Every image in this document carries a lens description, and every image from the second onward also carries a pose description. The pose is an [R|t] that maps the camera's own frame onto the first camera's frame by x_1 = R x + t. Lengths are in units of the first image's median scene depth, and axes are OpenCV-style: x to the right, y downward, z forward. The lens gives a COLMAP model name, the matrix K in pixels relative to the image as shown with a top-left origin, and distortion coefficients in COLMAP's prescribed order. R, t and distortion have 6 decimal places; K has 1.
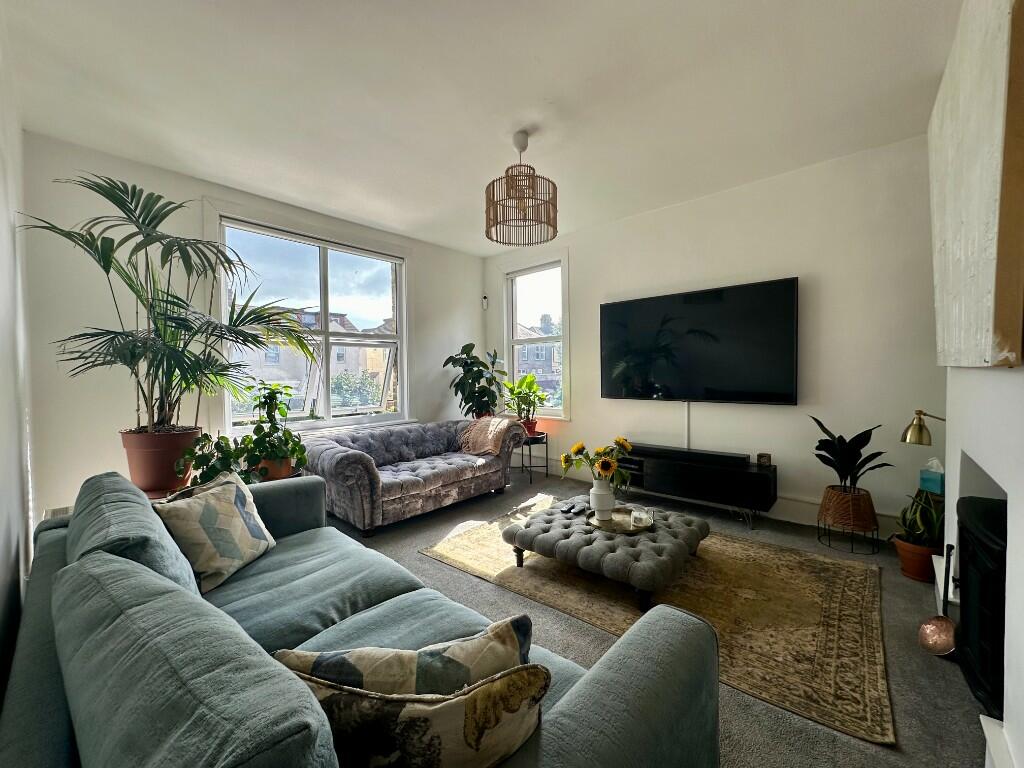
lens RADIAL K [[409.1, 0, 513.6], [0, 409.1, 382.2], [0, 0, 1]] dist [-0.000961, -0.000106]
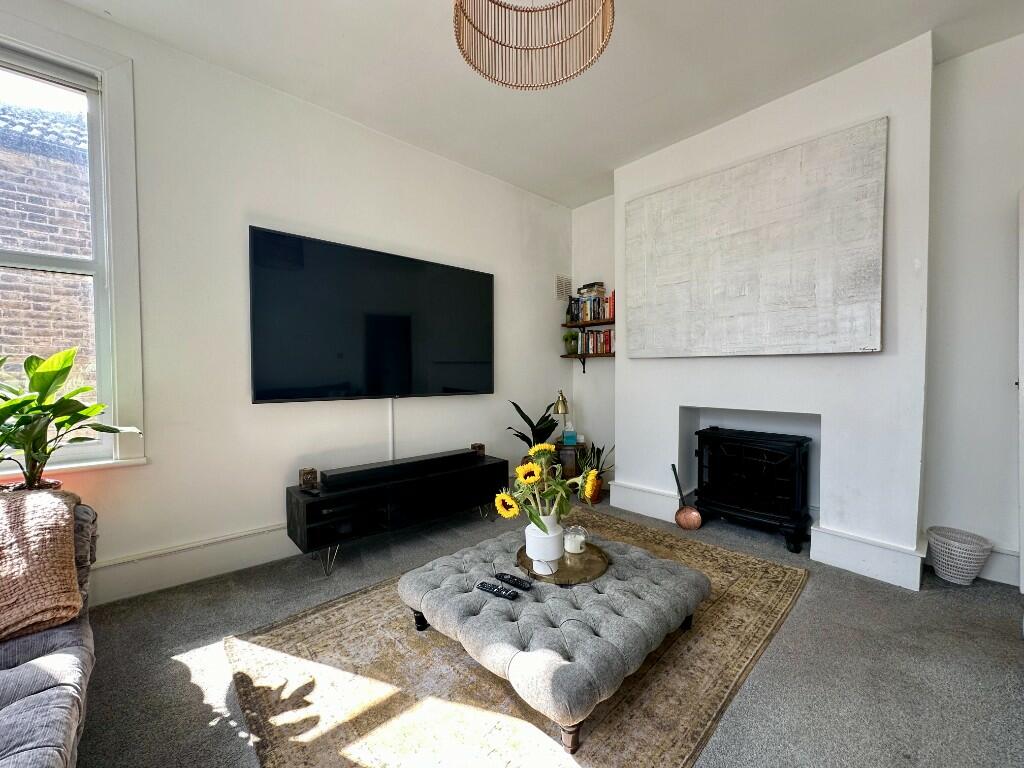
lens RADIAL K [[409.1, 0, 513.6], [0, 409.1, 382.2], [0, 0, 1]] dist [-0.000961, -0.000106]
pose [[0.110186, -0.010427, 0.993856, -0.359004], [0.024161, 0.999678, 0.007810, 0.020610], [-0.993617, 0.023152, 0.110402, 0.797362]]
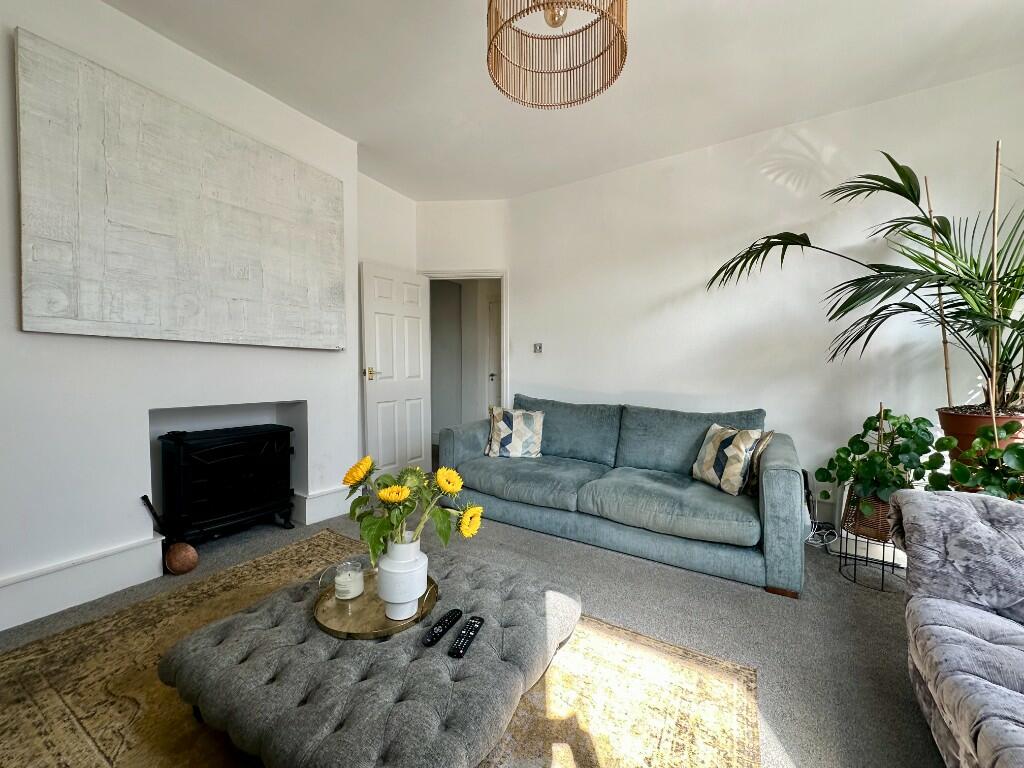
lens RADIAL K [[409.1, 0, 513.6], [0, 409.1, 382.2], [0, 0, 1]] dist [-0.000961, -0.000106]
pose [[-0.985253, 0.009561, -0.170838, 0.136961], [0.000108, 0.998472, 0.055258, 0.012122], [0.171106, 0.054424, -0.983748, 1.245783]]
